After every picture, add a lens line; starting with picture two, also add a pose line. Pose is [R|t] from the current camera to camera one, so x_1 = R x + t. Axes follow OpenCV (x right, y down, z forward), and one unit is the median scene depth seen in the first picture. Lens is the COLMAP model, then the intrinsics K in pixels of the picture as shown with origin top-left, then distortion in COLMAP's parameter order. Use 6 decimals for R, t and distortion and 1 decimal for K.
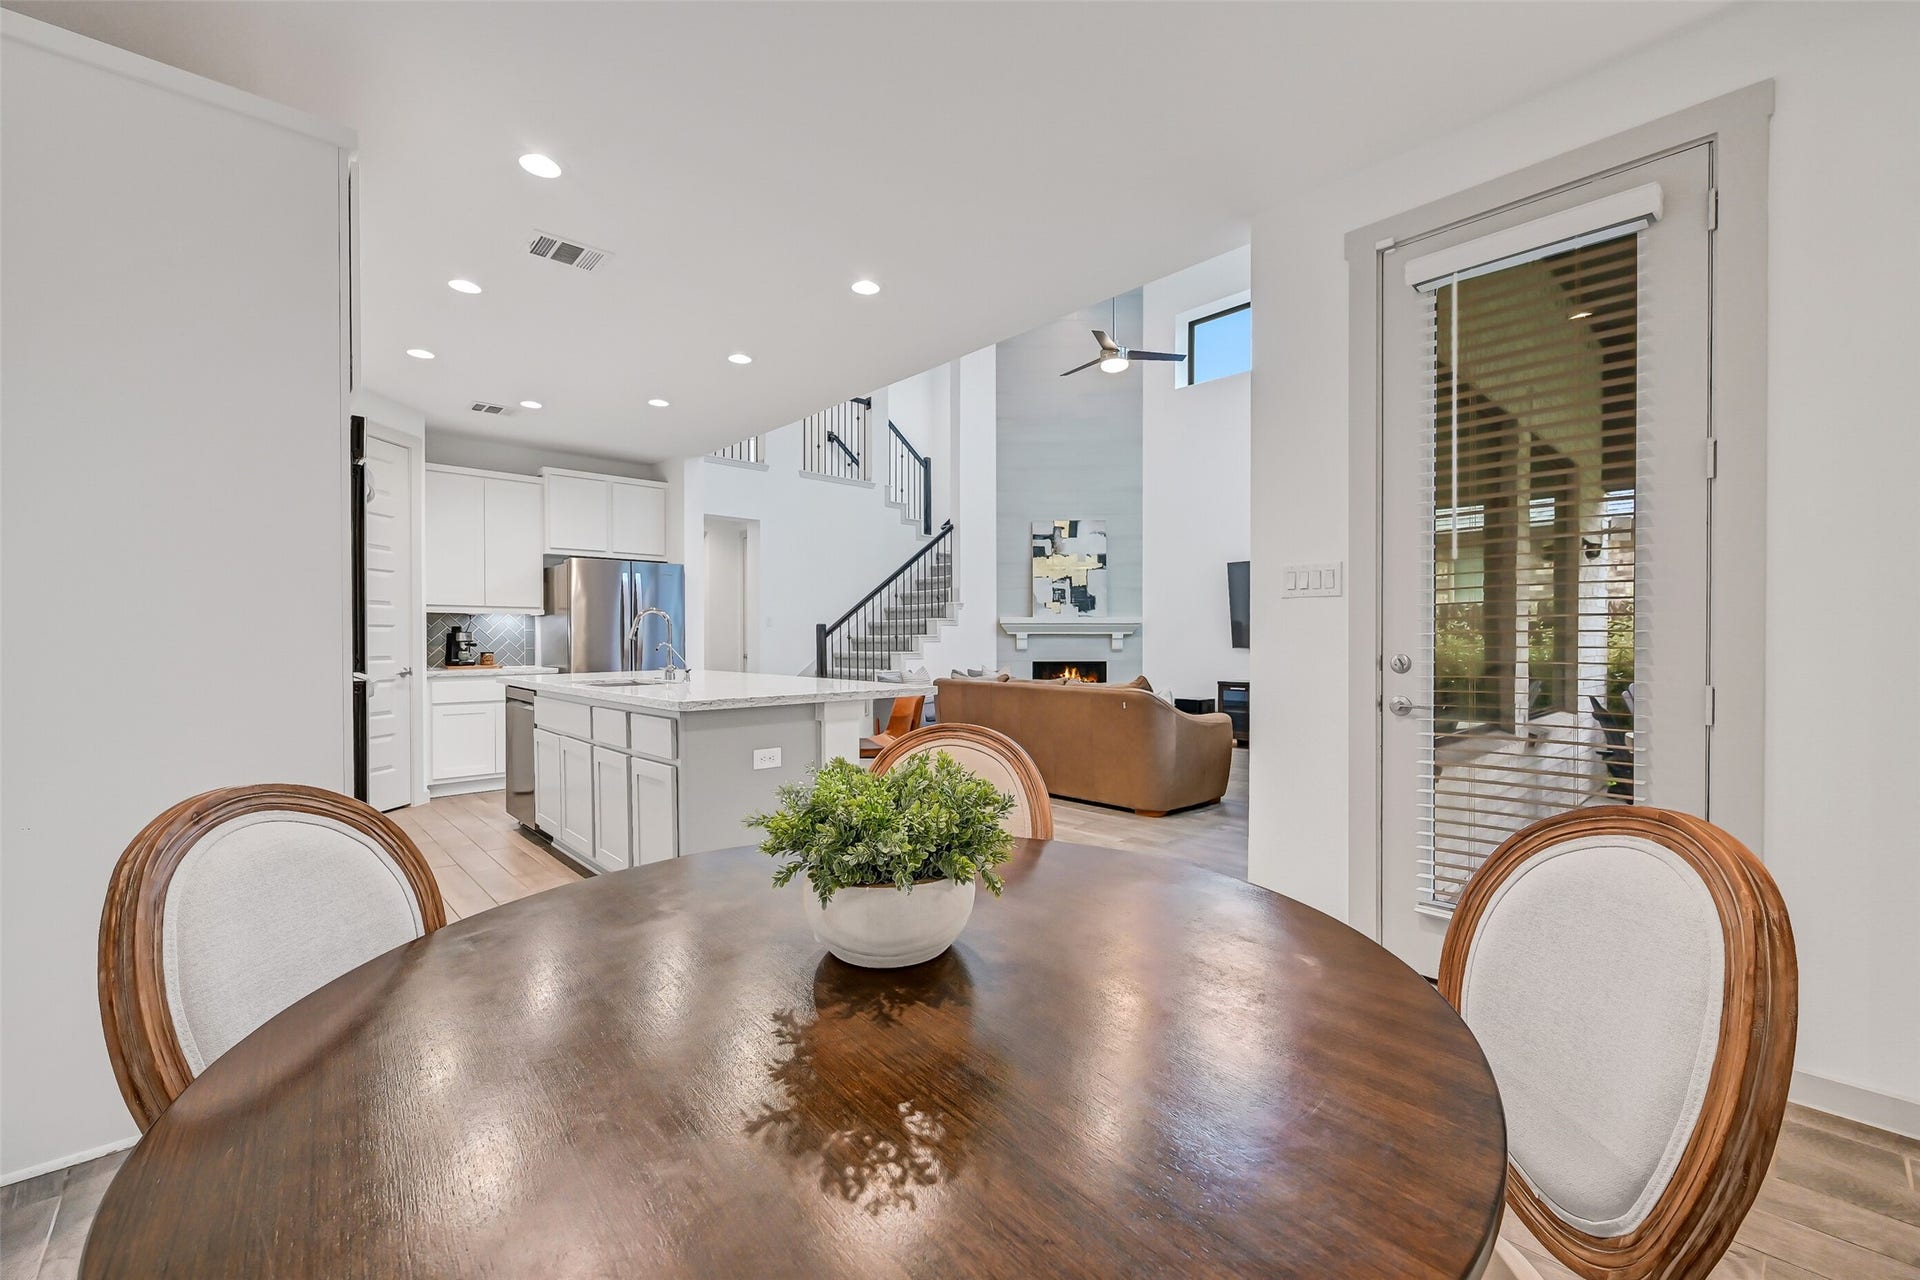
lens RADIAL K [[788.4, 0, 960.0], [0, 788.4, 640.0], [0, 0, 1]] dist [0.000237, -0.000005]
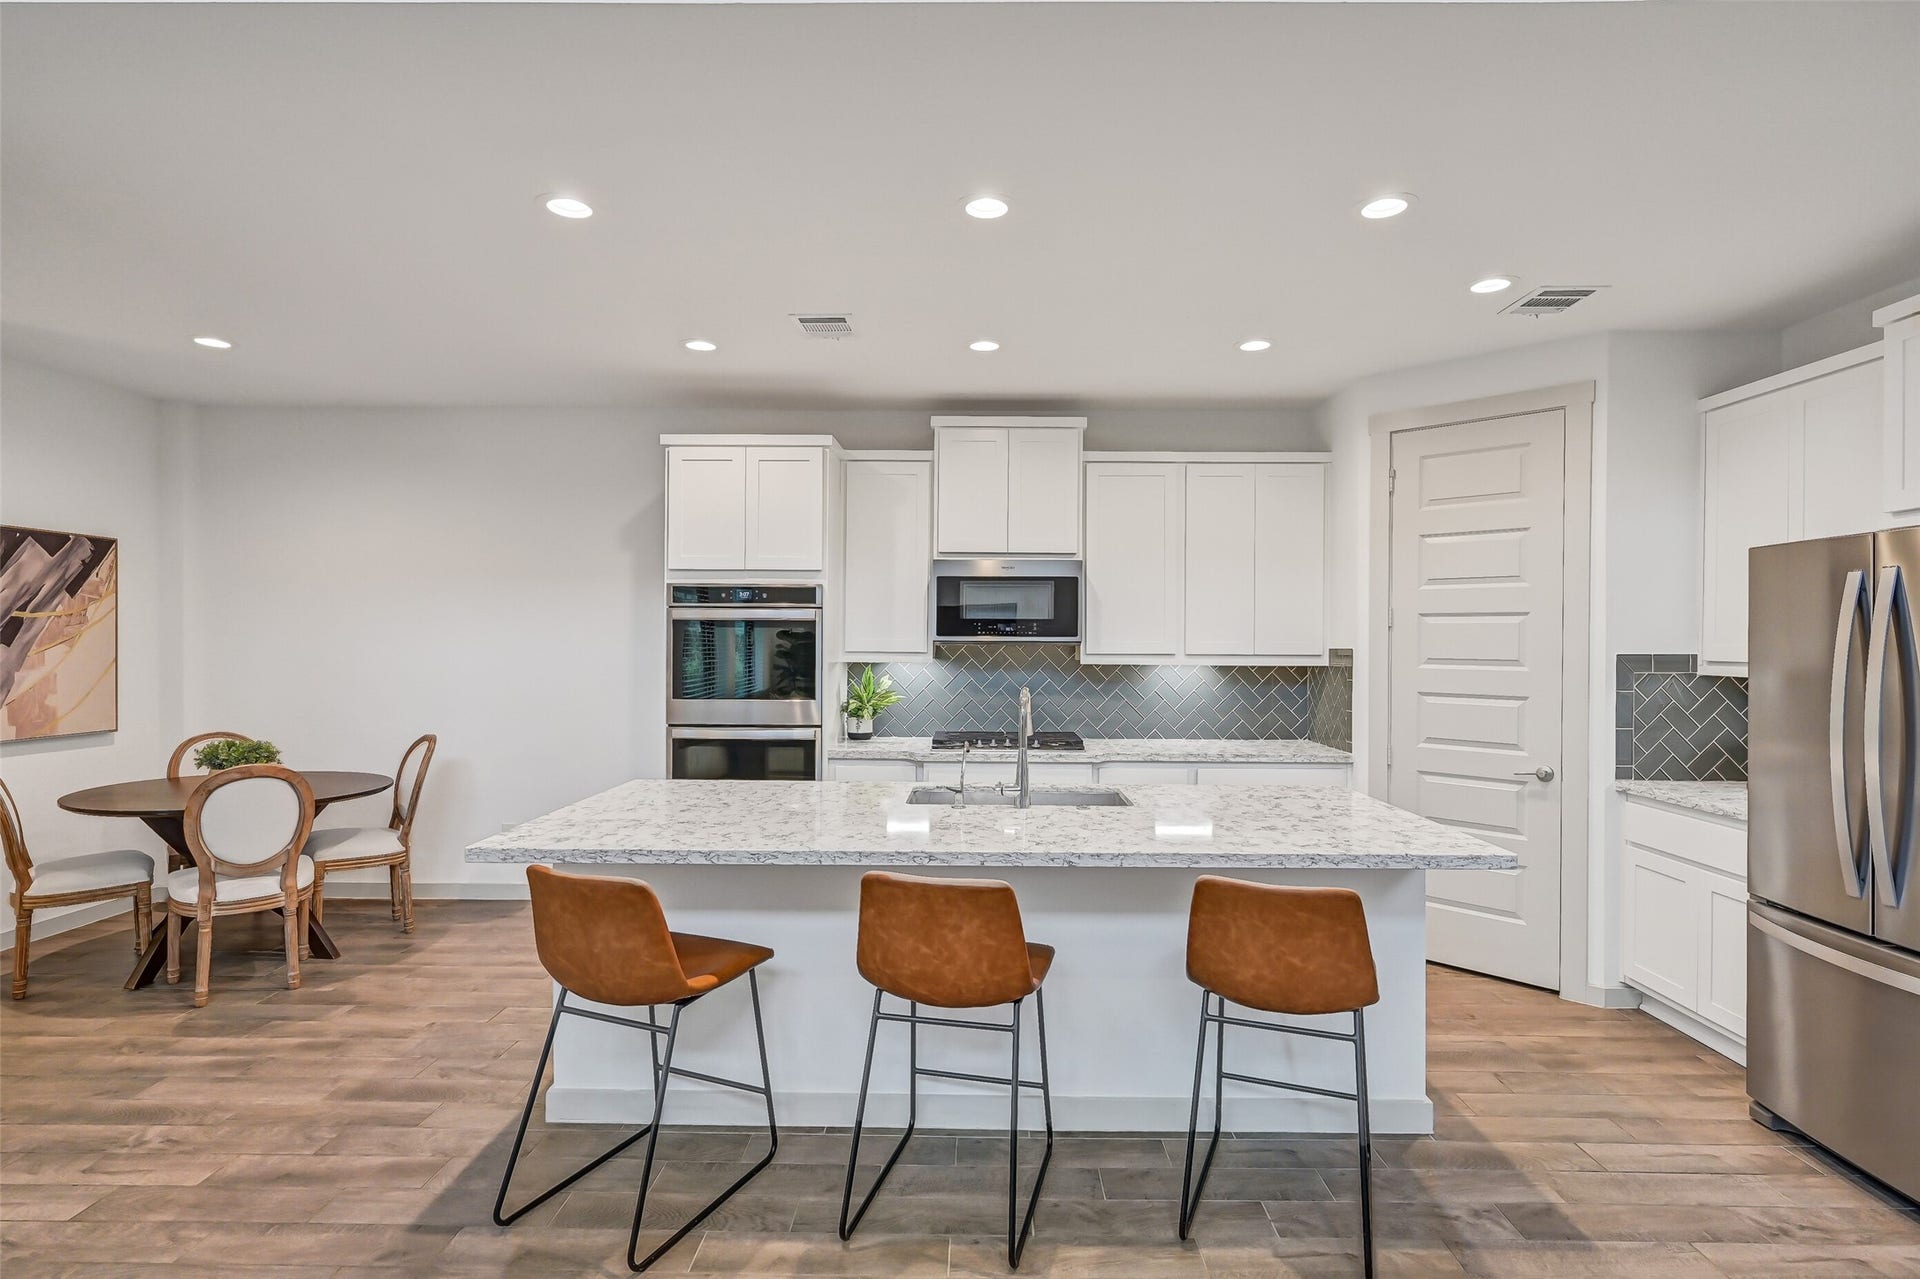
lens RADIAL K [[947.3, 0, 960.0], [0, 947.3, 639.5], [0, 0, 1]] dist [0.001578, 0.000738]
pose [[-0.686550, -0.004228, -0.727070, 0.137671], [-0.009750, 0.999947, 0.003392, -0.056679], [0.727017, 0.009418, -0.686555, 1.063863]]
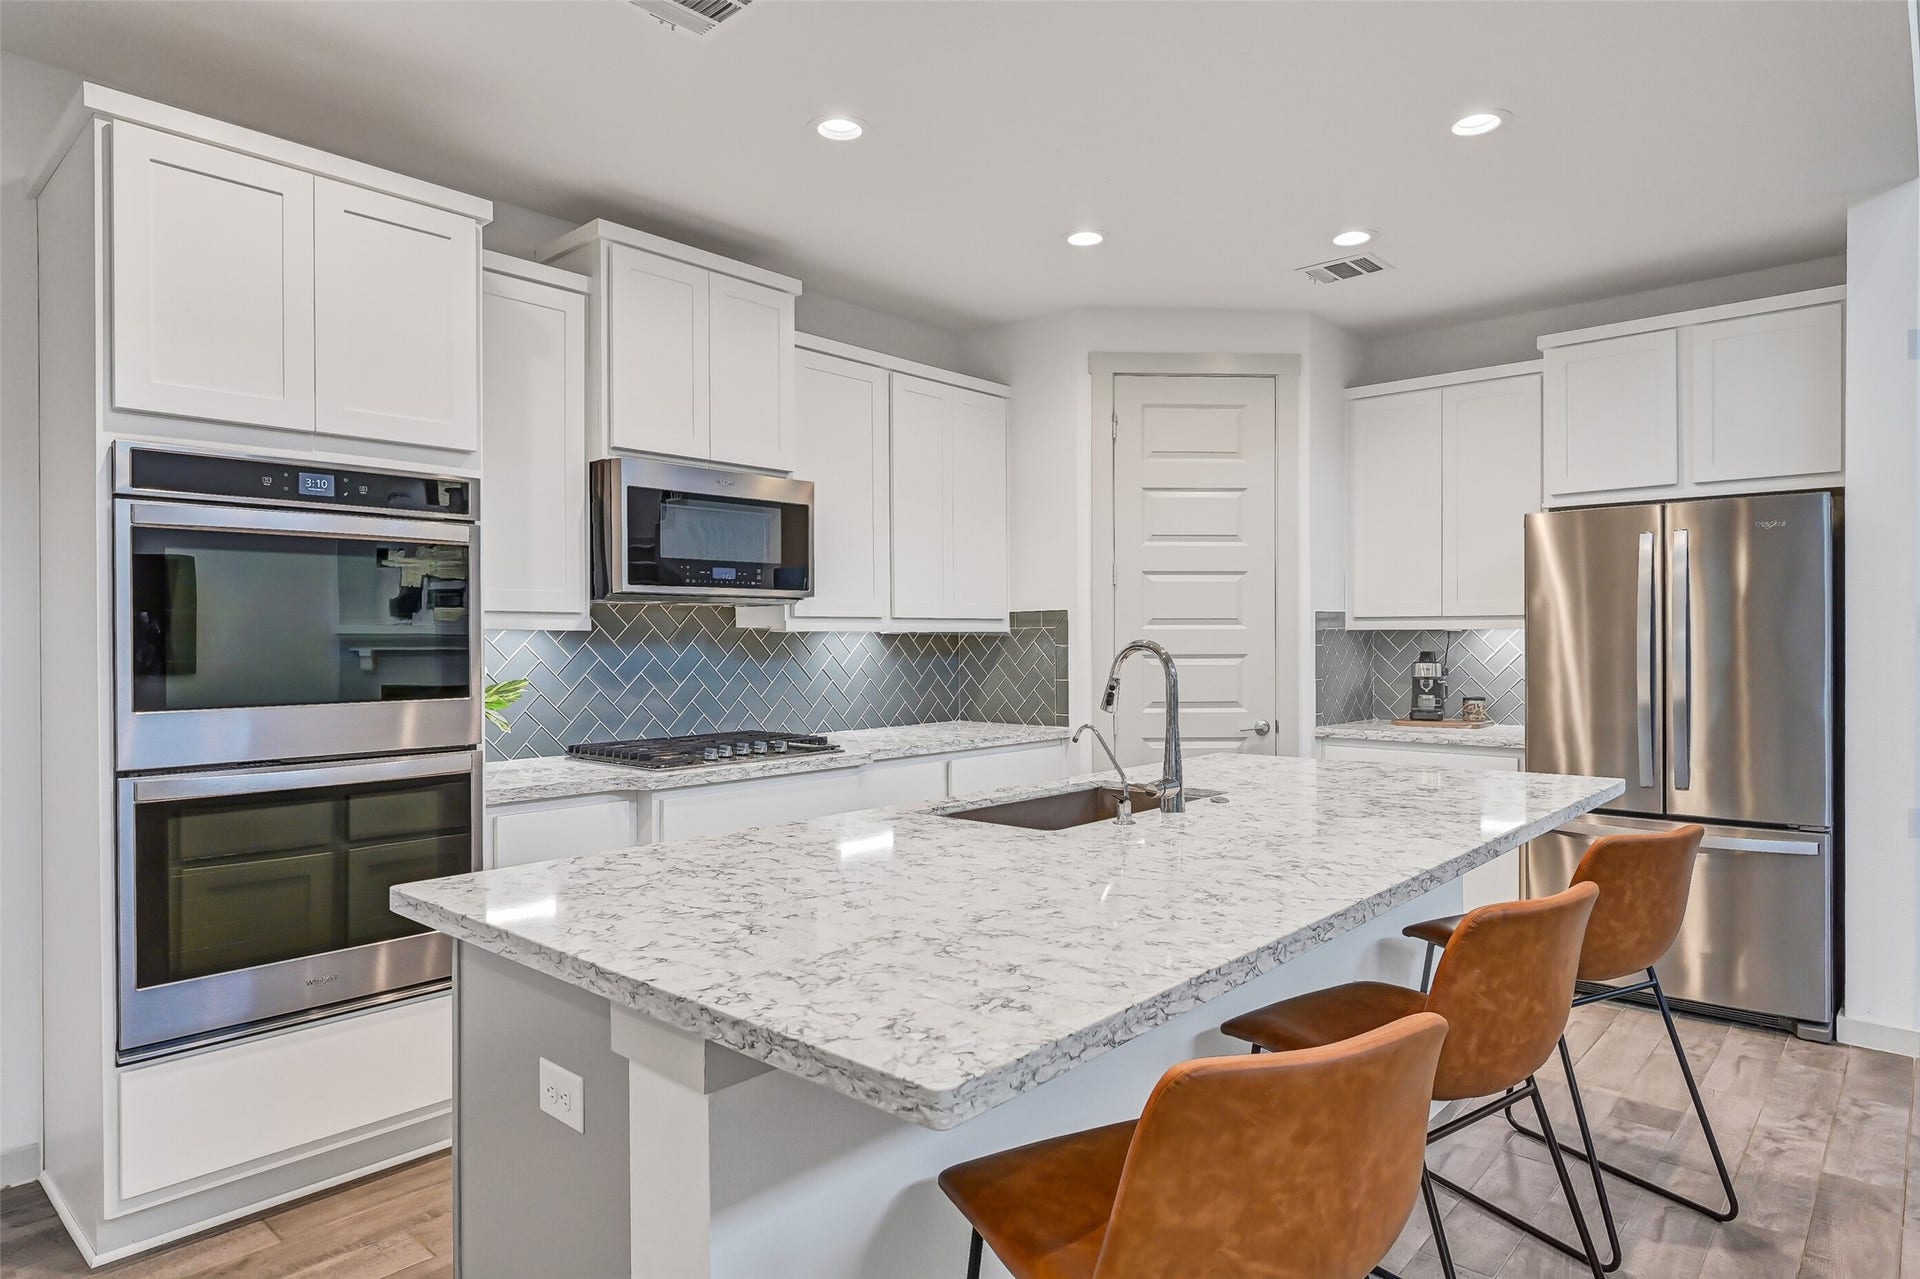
lens RADIAL K [[1102.6, 0, 960.4], [0, 1102.6, 643.1], [0, 0, 1]] dist [-0.002404, 0.000995]
pose [[0.094647, 0.004966, -0.995498, 0.147952], [-0.000598, 0.999988, 0.004931, -0.029040], [0.995511, 0.000129, 0.094649, 0.605916]]
